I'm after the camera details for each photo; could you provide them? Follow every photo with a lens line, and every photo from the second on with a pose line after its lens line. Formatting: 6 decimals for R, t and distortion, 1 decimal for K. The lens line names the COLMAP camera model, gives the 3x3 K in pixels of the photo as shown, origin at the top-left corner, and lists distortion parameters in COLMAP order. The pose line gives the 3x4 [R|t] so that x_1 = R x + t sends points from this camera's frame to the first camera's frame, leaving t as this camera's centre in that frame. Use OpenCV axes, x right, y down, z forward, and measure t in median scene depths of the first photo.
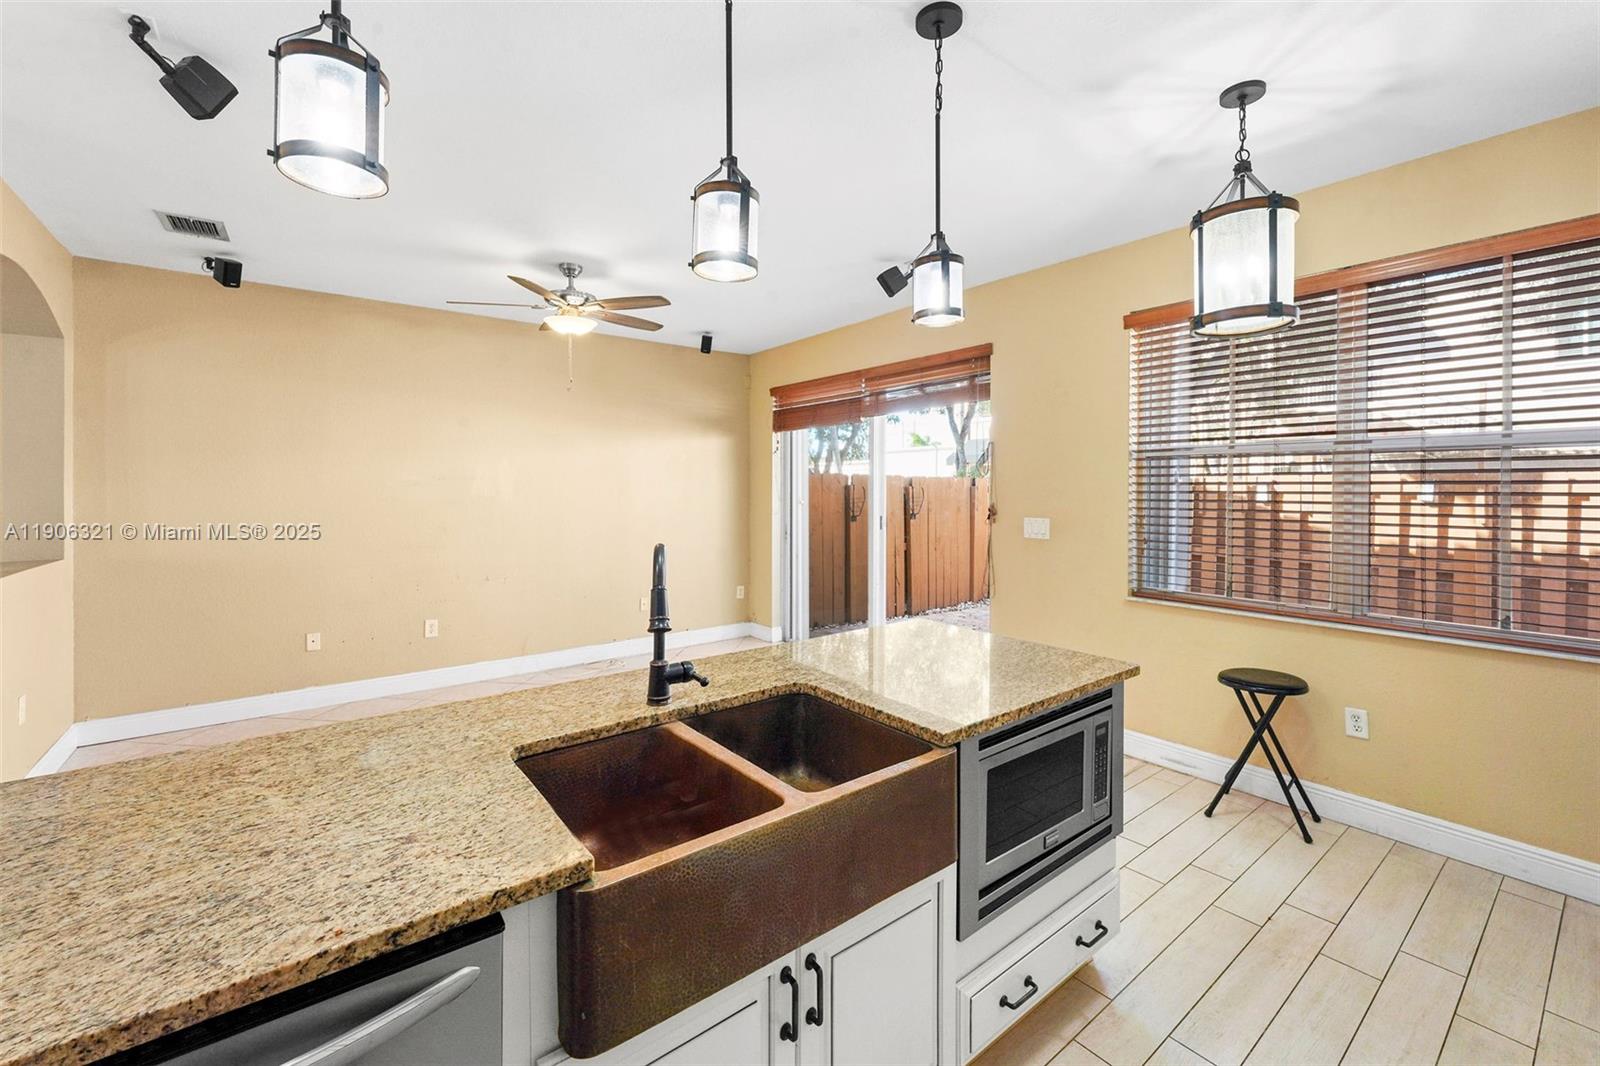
lens RADIAL K [[651.6, 0, 789.9], [0, 651.6, 514.6], [0, 0, 1]] dist [0.000442, 0.000172]
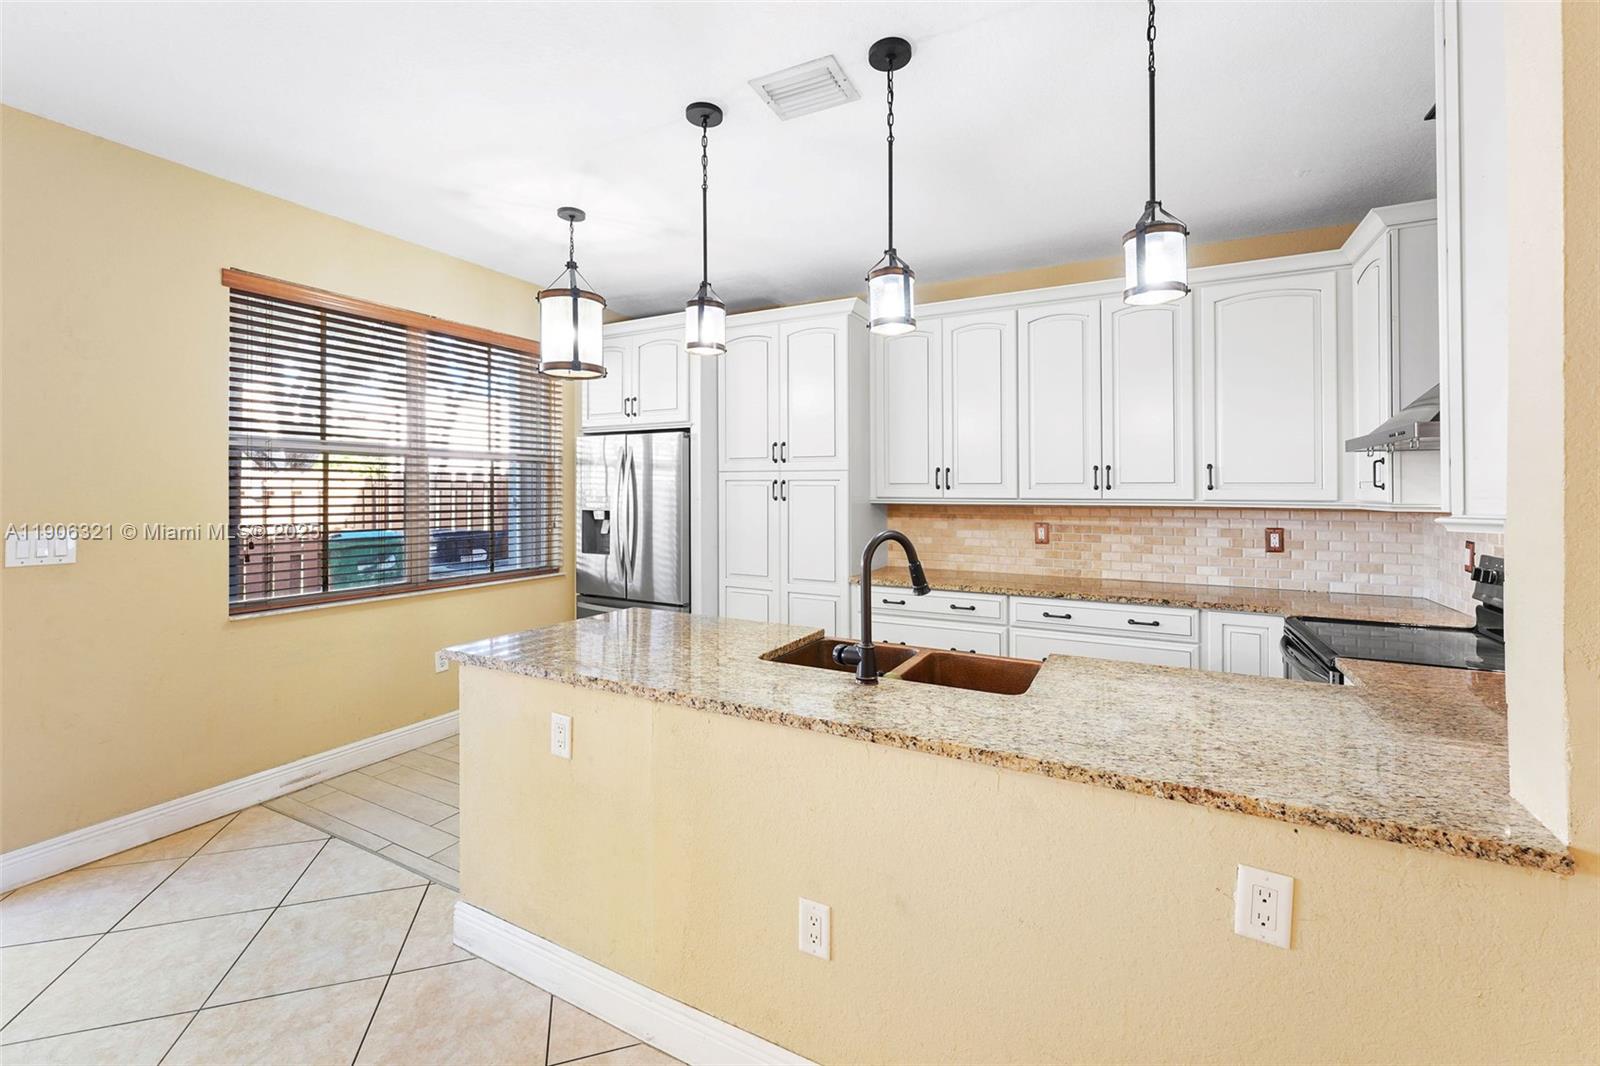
lens RADIAL K [[653.4, 0, 800.4], [0, 653.4, 483.7], [0, 0, 1]] dist [-0.002928, -0.000455]
pose [[-0.410088, 0.008155, 0.912009, -1.217664], [0.032749, 0.999447, 0.005788, -0.048123], [-0.911458, 0.032241, -0.410128, 1.644835]]
